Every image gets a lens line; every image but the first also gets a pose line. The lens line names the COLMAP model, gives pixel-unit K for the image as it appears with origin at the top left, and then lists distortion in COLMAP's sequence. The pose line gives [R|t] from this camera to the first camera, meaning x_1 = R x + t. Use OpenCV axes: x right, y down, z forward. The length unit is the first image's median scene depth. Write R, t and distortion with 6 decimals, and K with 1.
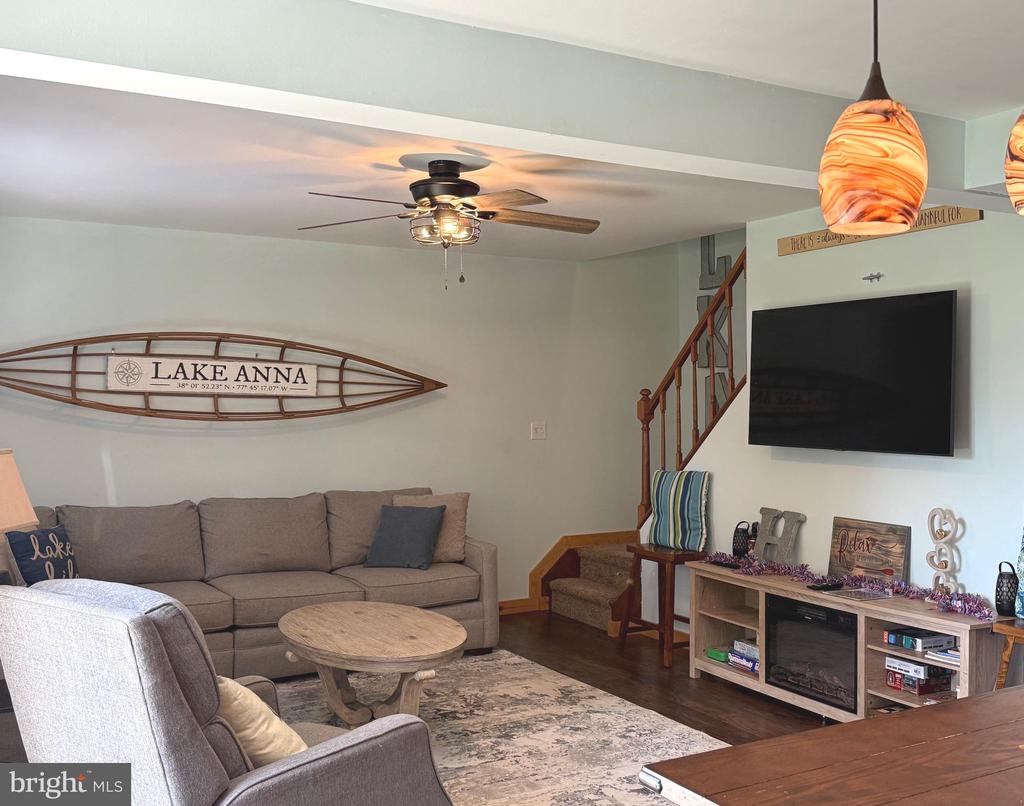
lens RADIAL K [[1048.7, 0, 545.3], [0, 1048.7, 405.0], [0, 0, 1]] dist [0.084471, 0.000000]
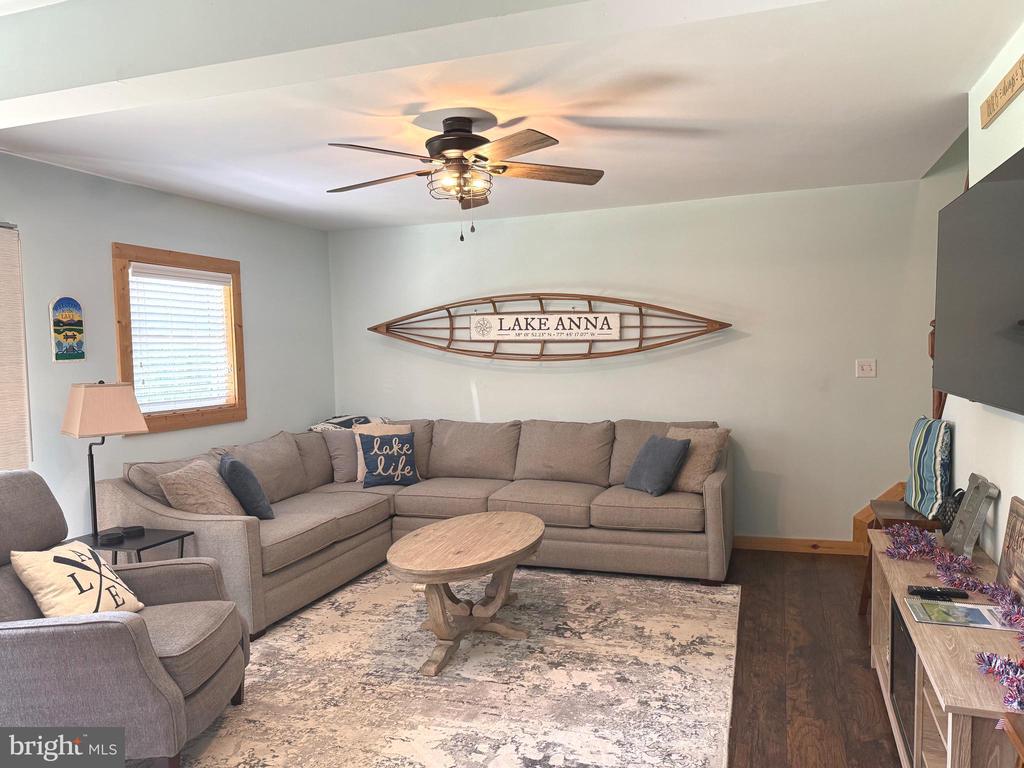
lens RADIAL K [[762.6, 0, 508.8], [0, 762.6, 385.0], [0, 0, 1]] dist [0.093282, -0.080716]
pose [[0.649063, 0.017421, -0.760535, 0.386662], [0.020616, 0.998968, 0.040477, 0.005780], [0.760455, -0.041951, 0.648034, 0.372474]]
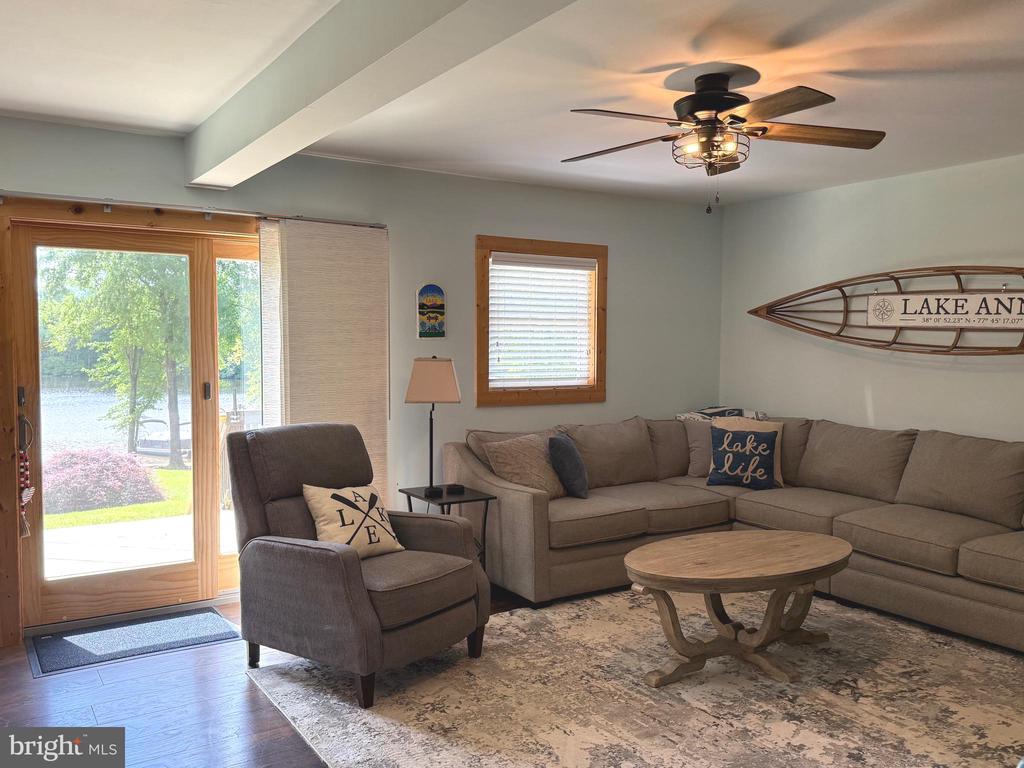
lens RADIAL K [[836.0, 0, 521.7], [0, 836.0, 387.0], [0, 0, 1]] dist [0.108985, -0.143051]
pose [[0.052493, 0.055136, -0.997098, 0.483606], [-0.011206, 0.998444, 0.054620, 0.006122], [0.998558, 0.008307, 0.053030, 0.567051]]
